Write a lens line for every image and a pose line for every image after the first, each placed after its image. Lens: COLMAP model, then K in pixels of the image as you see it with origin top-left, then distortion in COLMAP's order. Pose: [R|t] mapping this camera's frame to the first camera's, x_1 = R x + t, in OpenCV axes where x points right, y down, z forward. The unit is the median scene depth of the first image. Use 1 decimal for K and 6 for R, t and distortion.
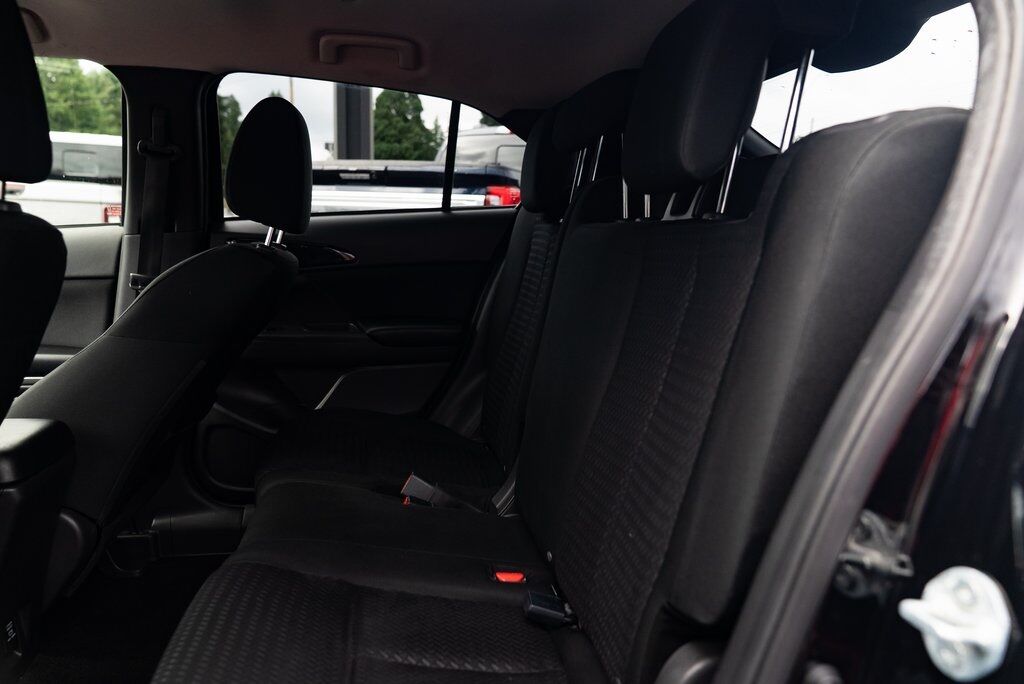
lens RADIAL K [[697.7, 0, 515.4], [0, 697.7, 341.0], [0, 0, 1]] dist [-0.034766, 0.021705]
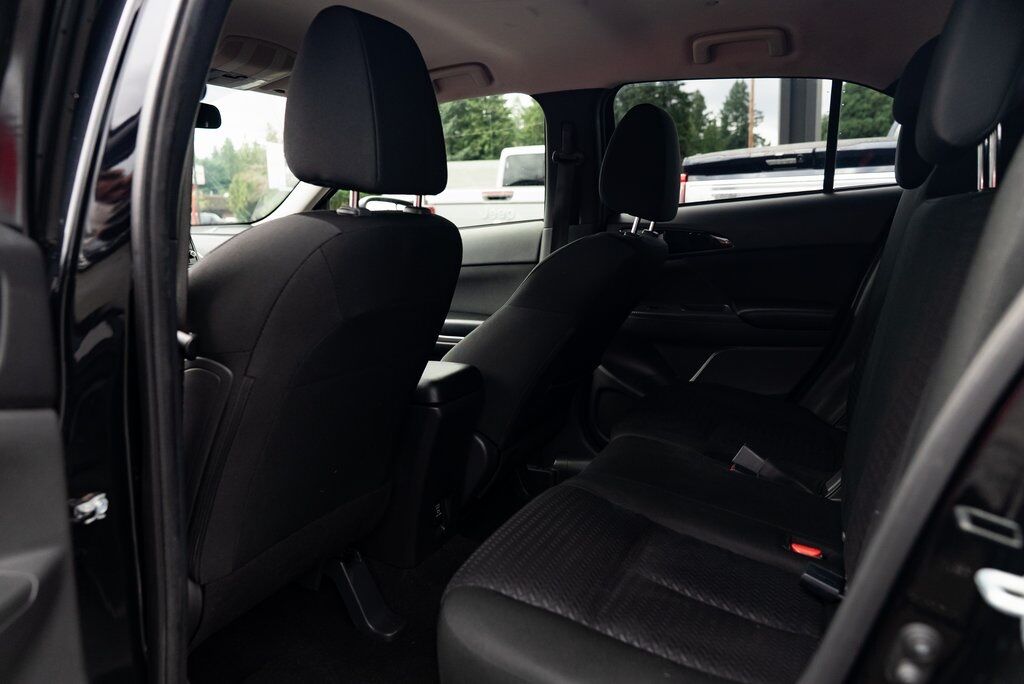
lens RADIAL K [[697.7, 0, 515.4], [0, 697.7, 341.0], [0, 0, 1]] dist [-0.034766, 0.021705]
pose [[0.808106, 0.056054, -0.586364, 0.142226], [-0.046864, 0.998425, 0.030858, 0.013011], [0.587170, 0.002543, 0.809460, -0.047083]]
